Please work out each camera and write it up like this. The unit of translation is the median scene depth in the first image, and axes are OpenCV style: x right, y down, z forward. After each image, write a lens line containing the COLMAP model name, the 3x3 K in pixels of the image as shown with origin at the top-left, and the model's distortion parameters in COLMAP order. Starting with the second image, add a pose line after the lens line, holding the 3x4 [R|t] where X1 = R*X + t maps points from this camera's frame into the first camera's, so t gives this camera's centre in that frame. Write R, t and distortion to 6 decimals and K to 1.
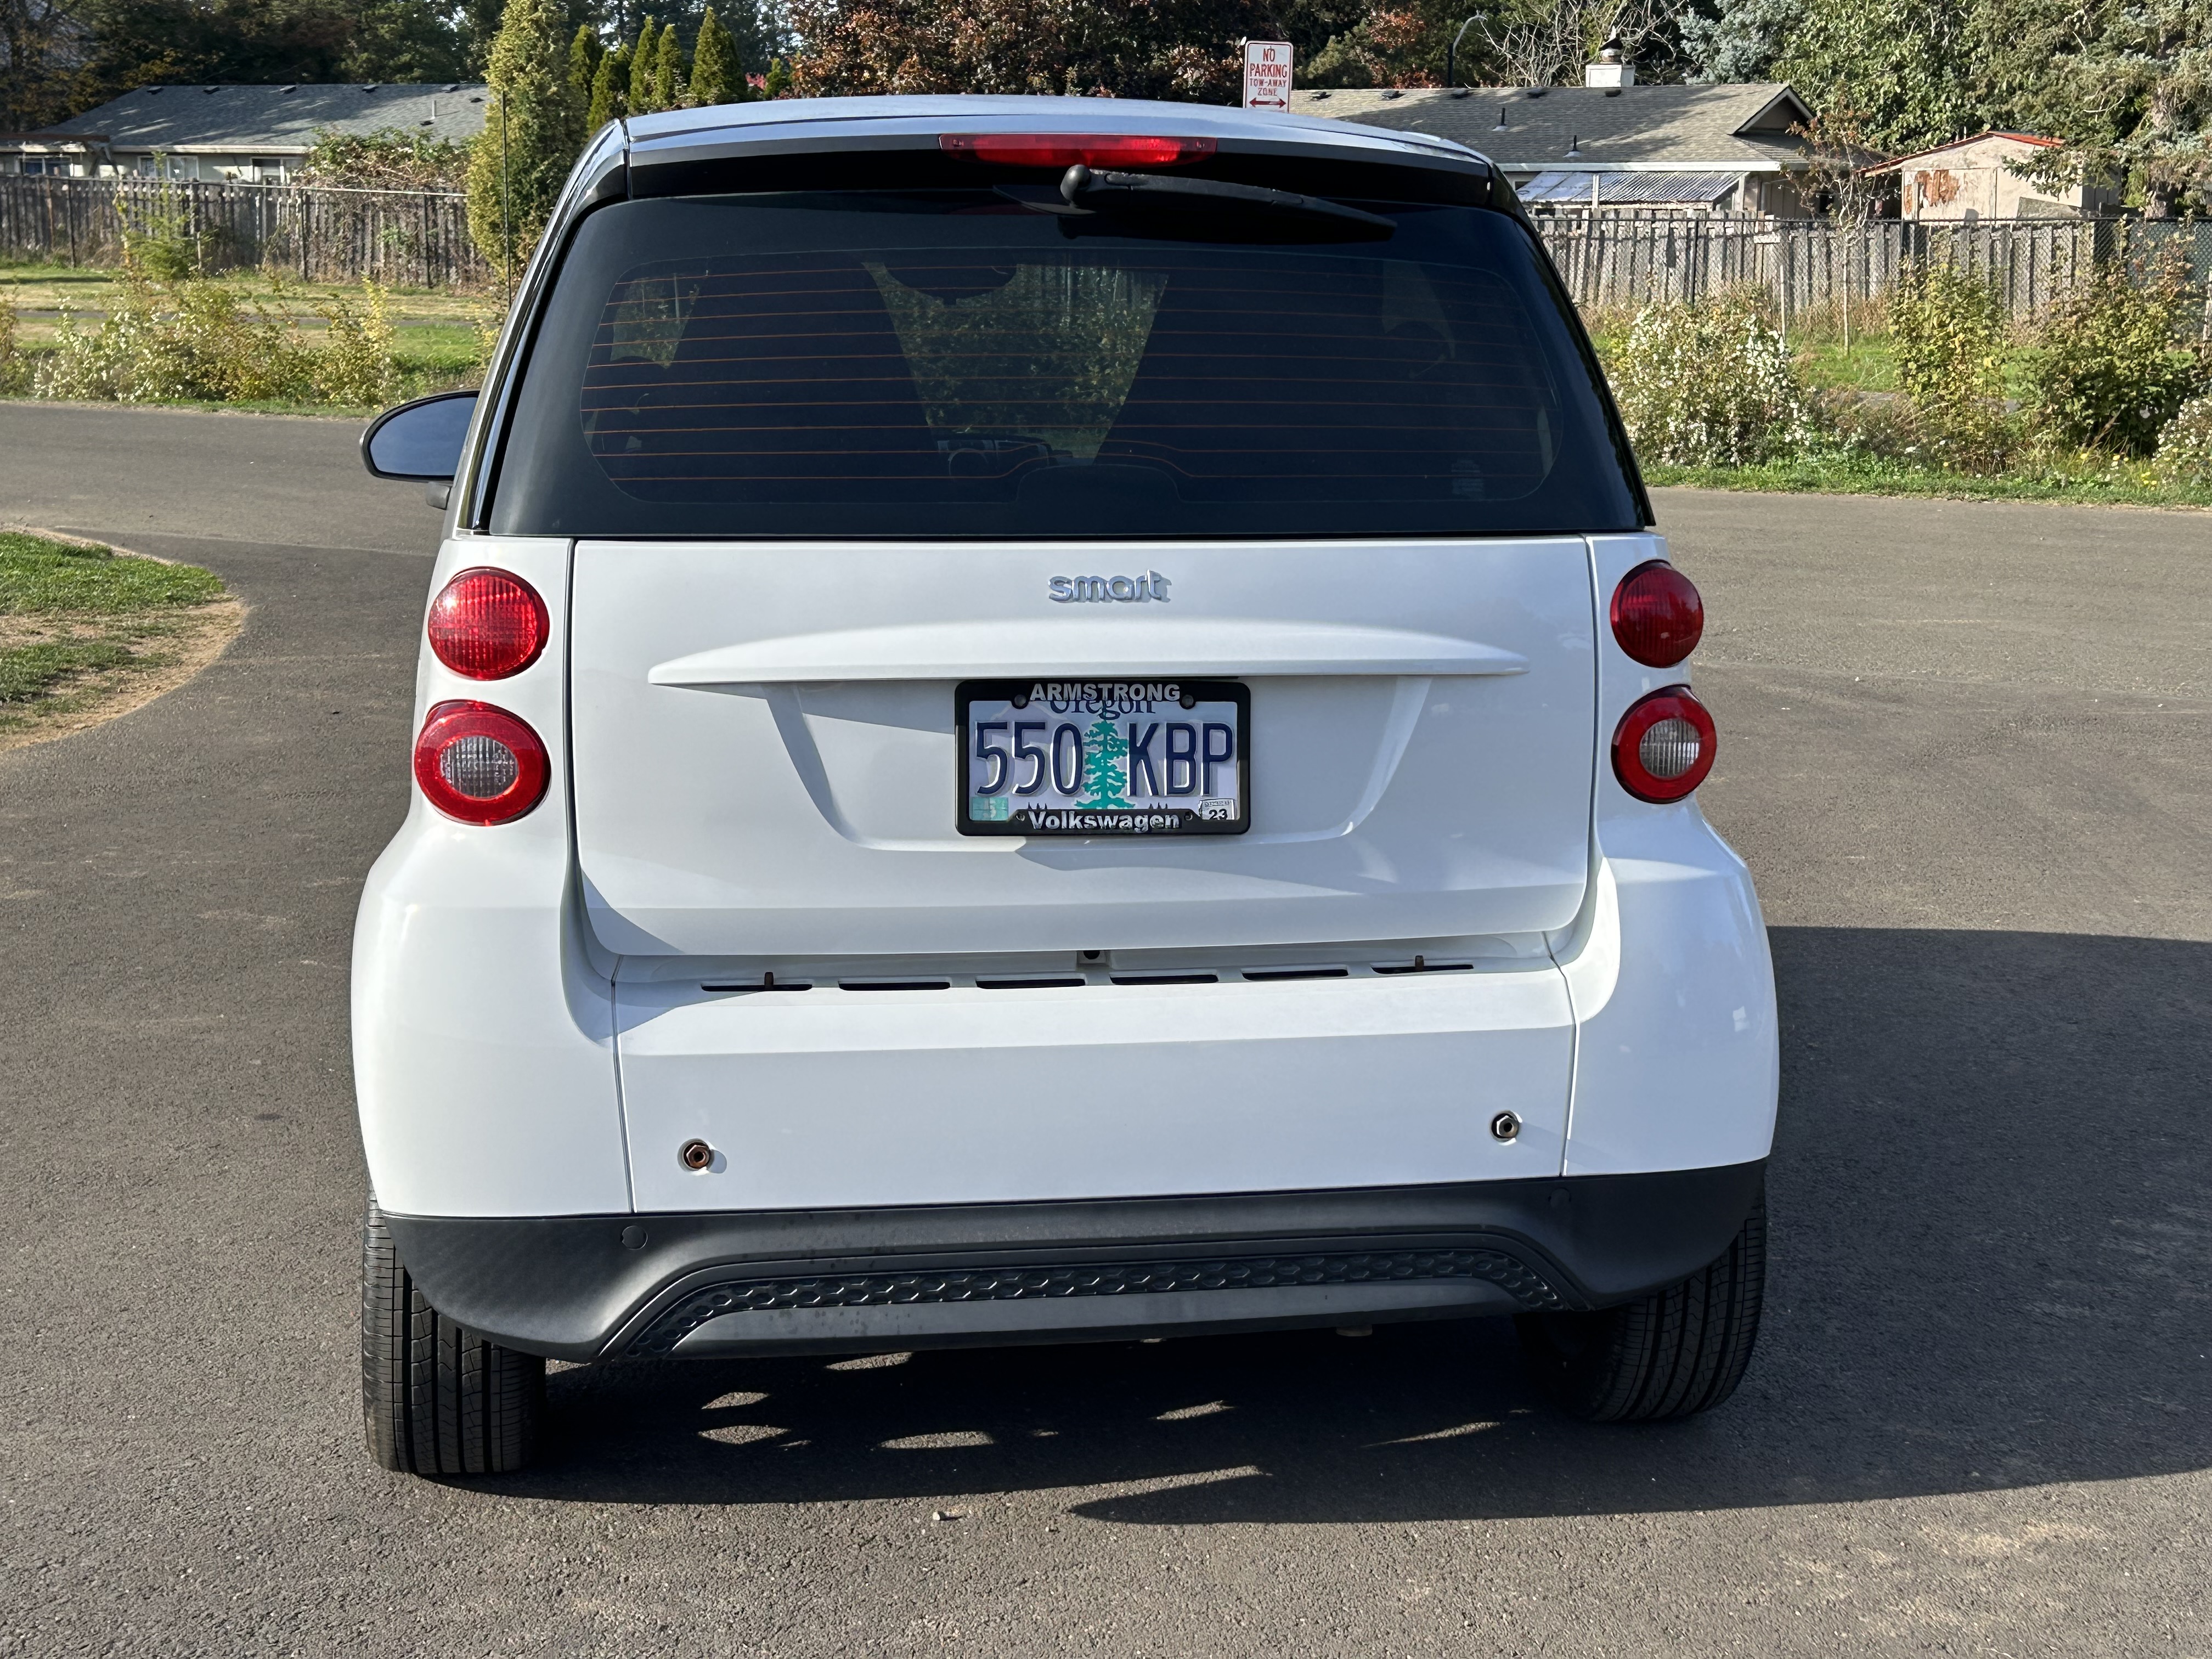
lens RADIAL K [[3119.8, 0, 1123.3], [0, 3119.8, 816.4], [0, 0, 1]] dist [0.025900, 0.000000]
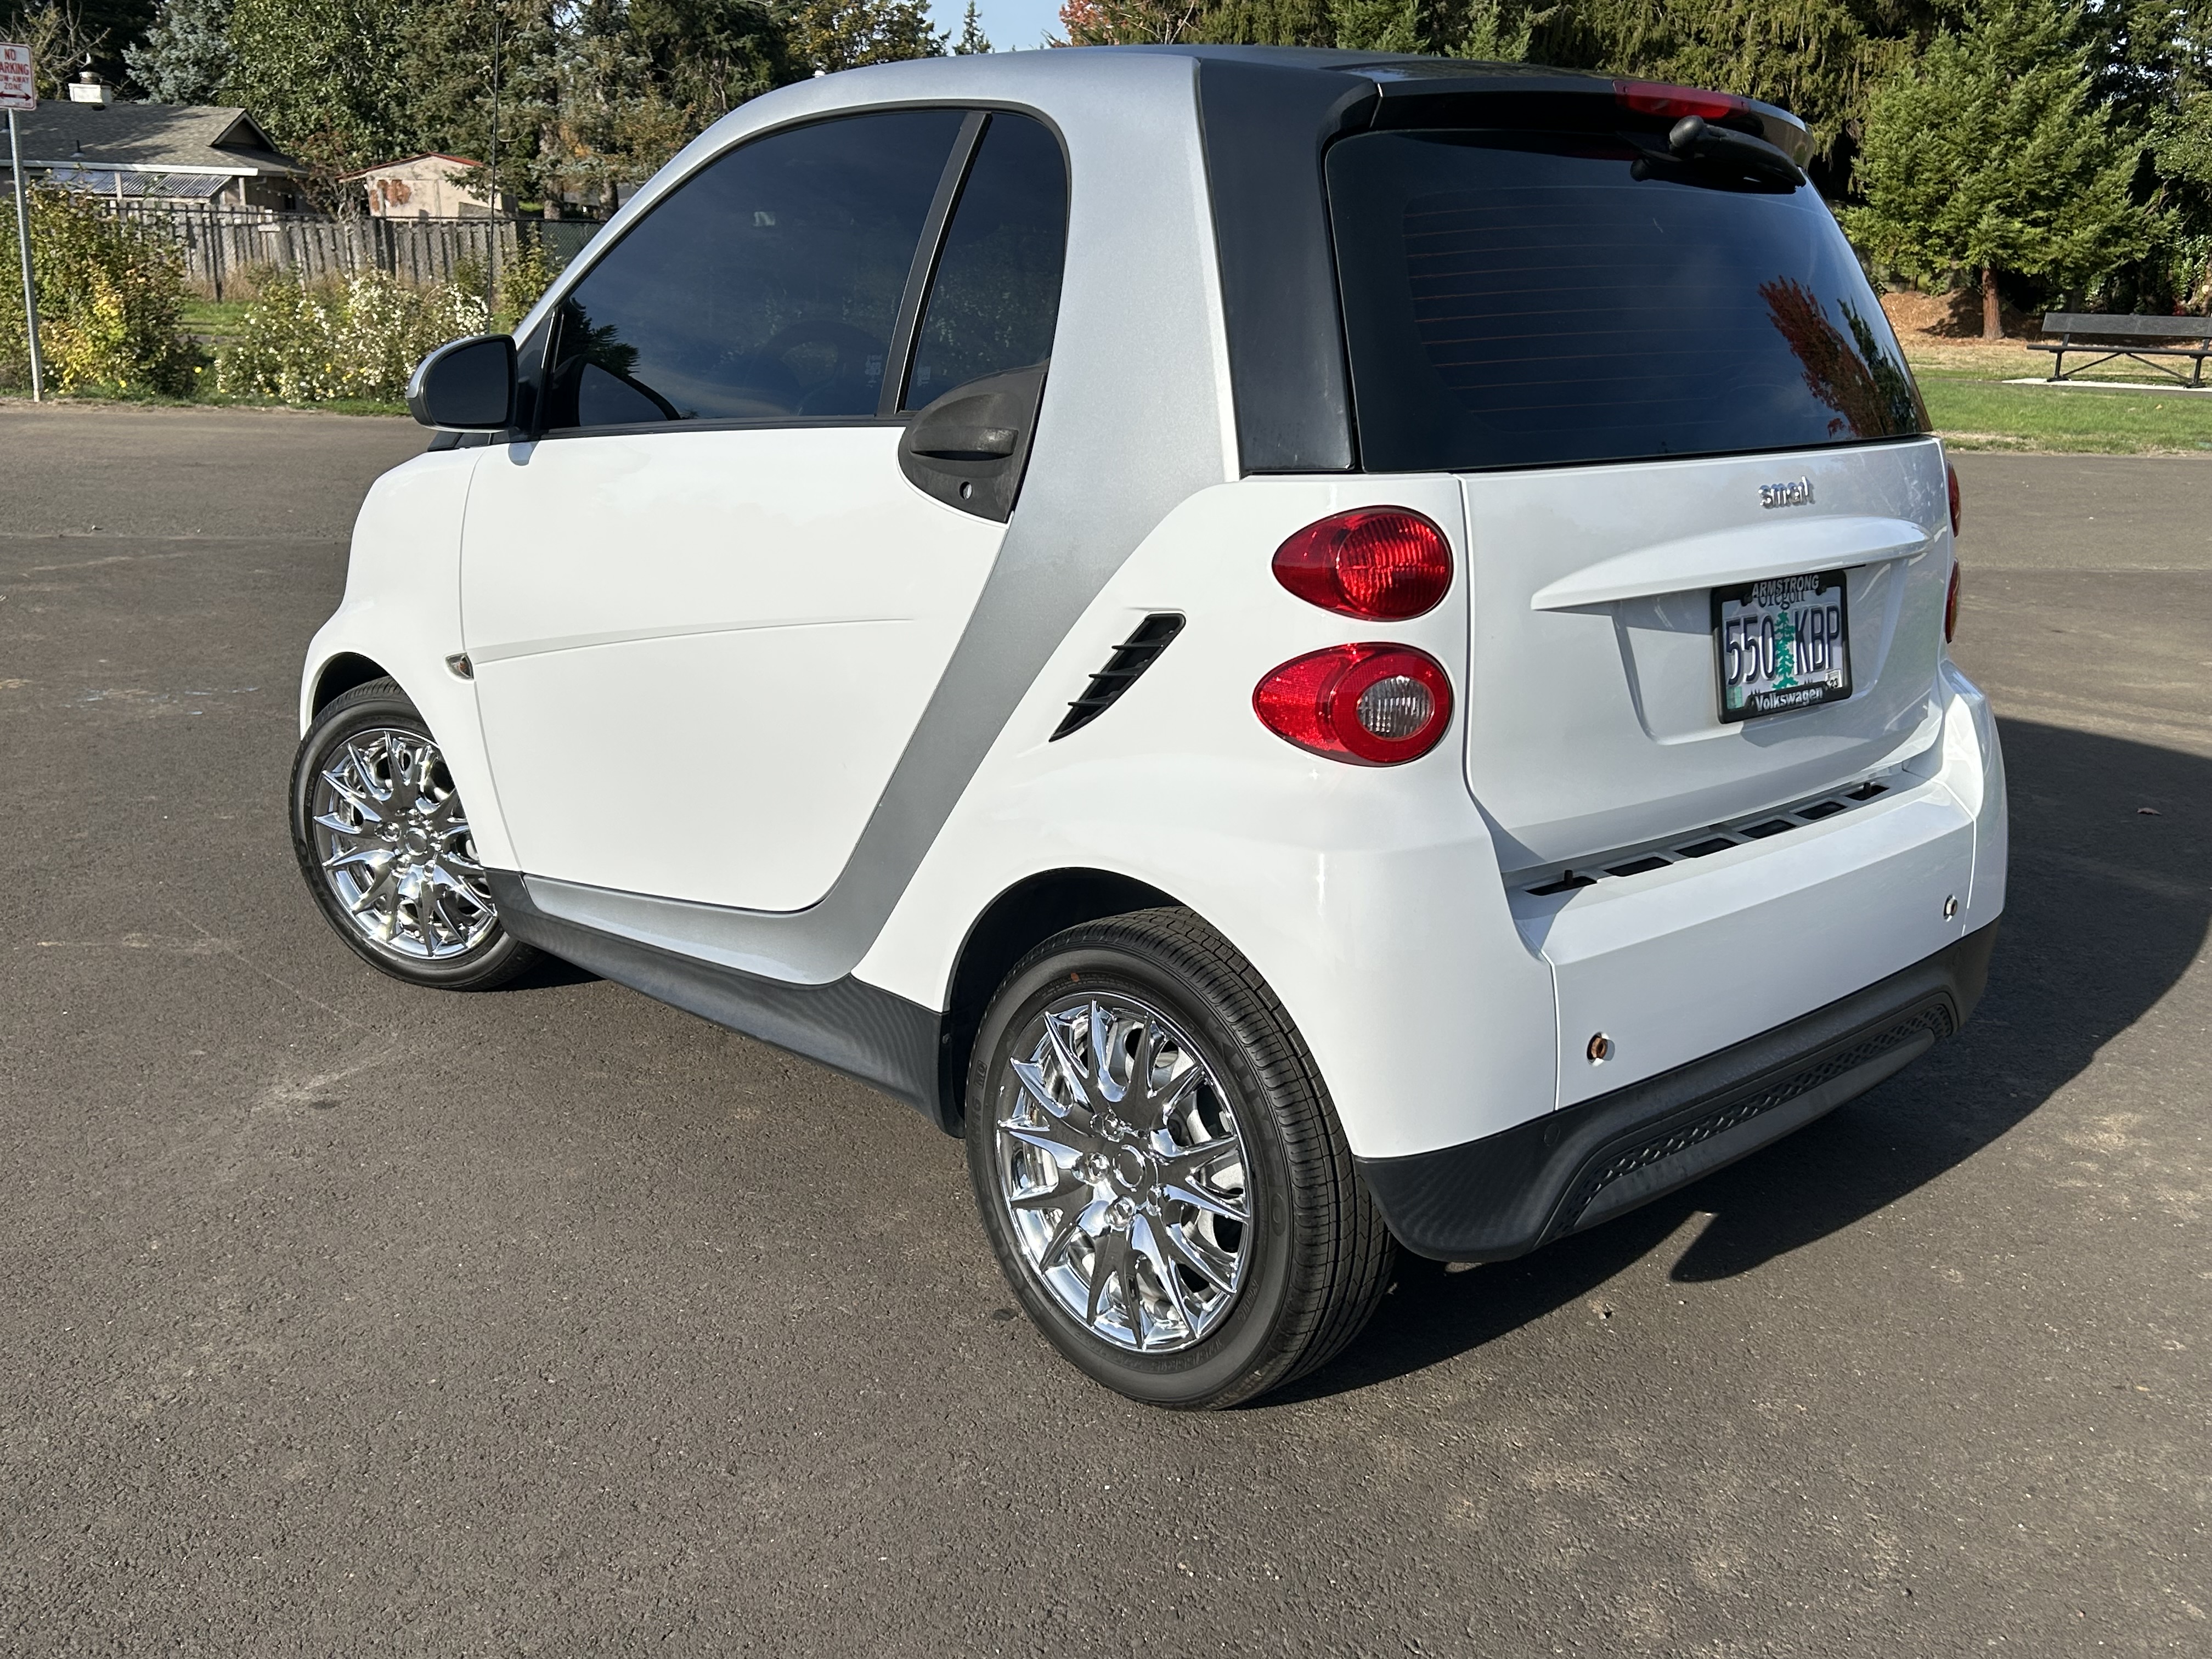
lens RADIAL K [[2151.1, 0, 1112.4], [0, 2151.1, 837.4], [0, 0, 1]] dist [0.020638, 0.000000]
pose [[0.820426, -0.136030, 0.555336, -0.467410], [0.085997, 0.989595, 0.115354, -0.043108], [-0.565249, -0.046882, 0.823587, 0.335799]]
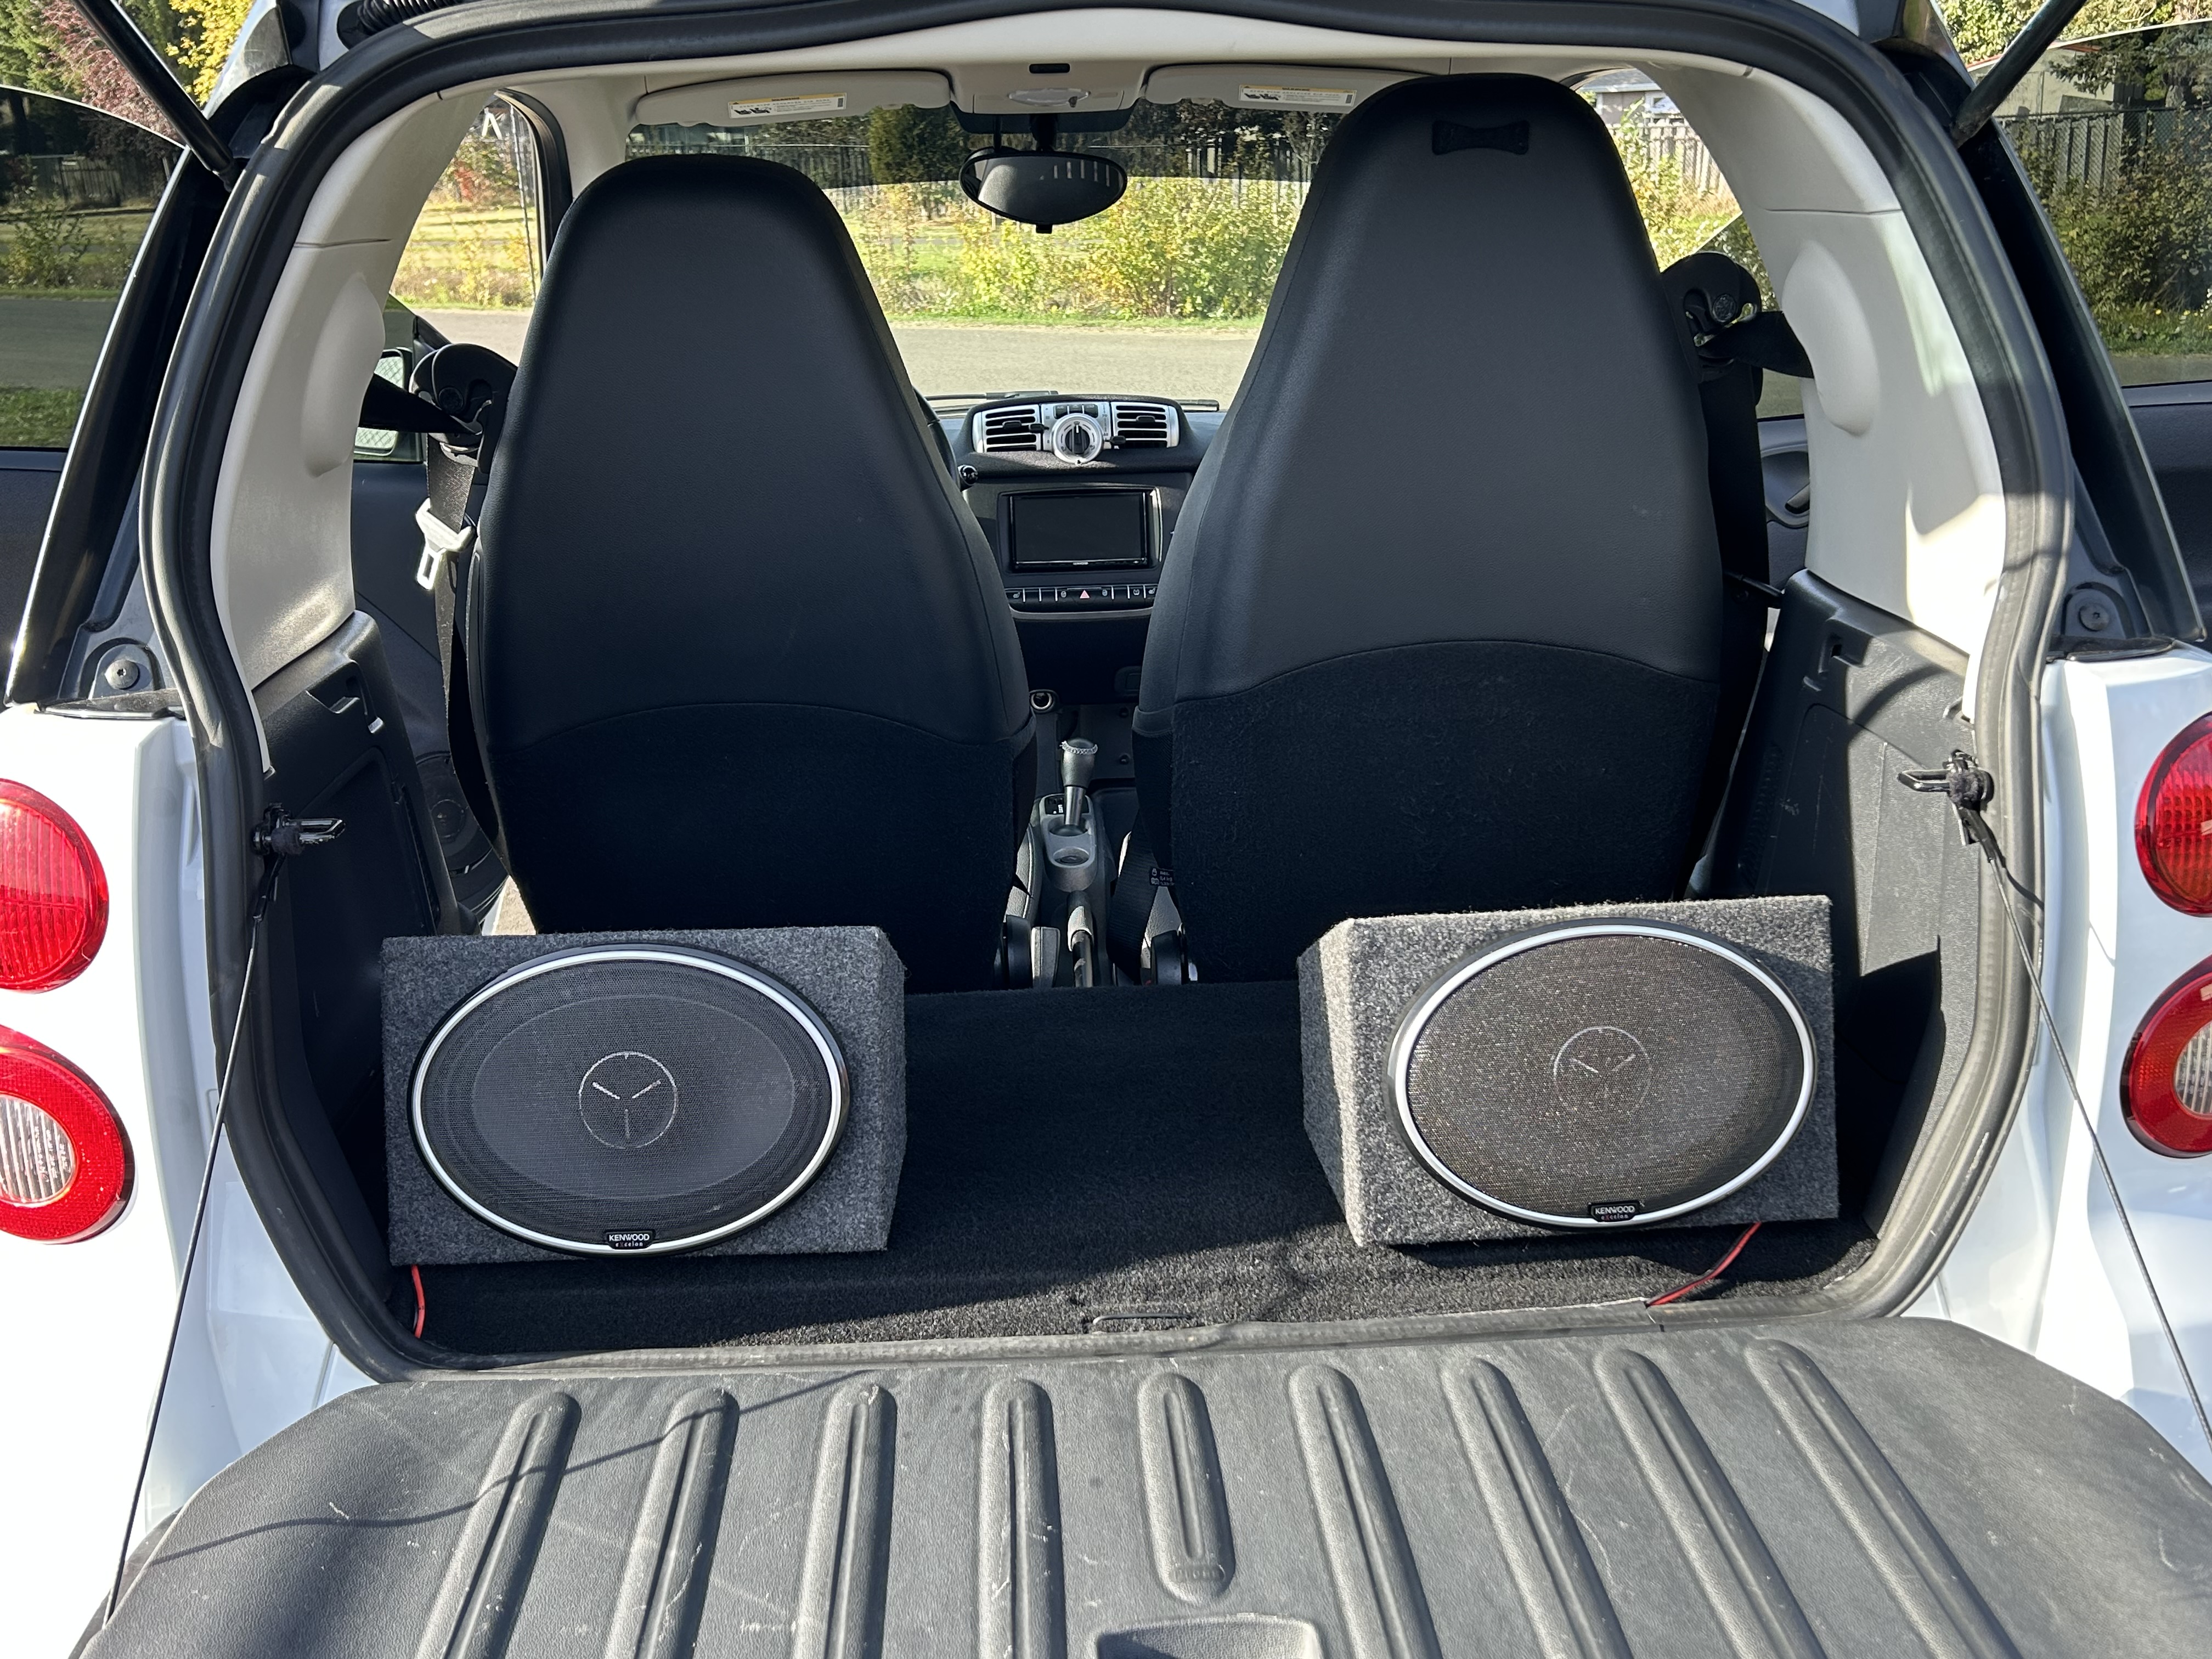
lens RADIAL K [[2151.1, 0, 1098.0], [0, 2151.1, 862.2], [0, 0, 1]] dist [0.020638, 0.000000]
pose [[0.993069, 0.006140, -0.117371, 0.018647], [0.009397, 0.991290, 0.131360, -0.078876], [0.117155, -0.131552, 0.984362, 0.457374]]
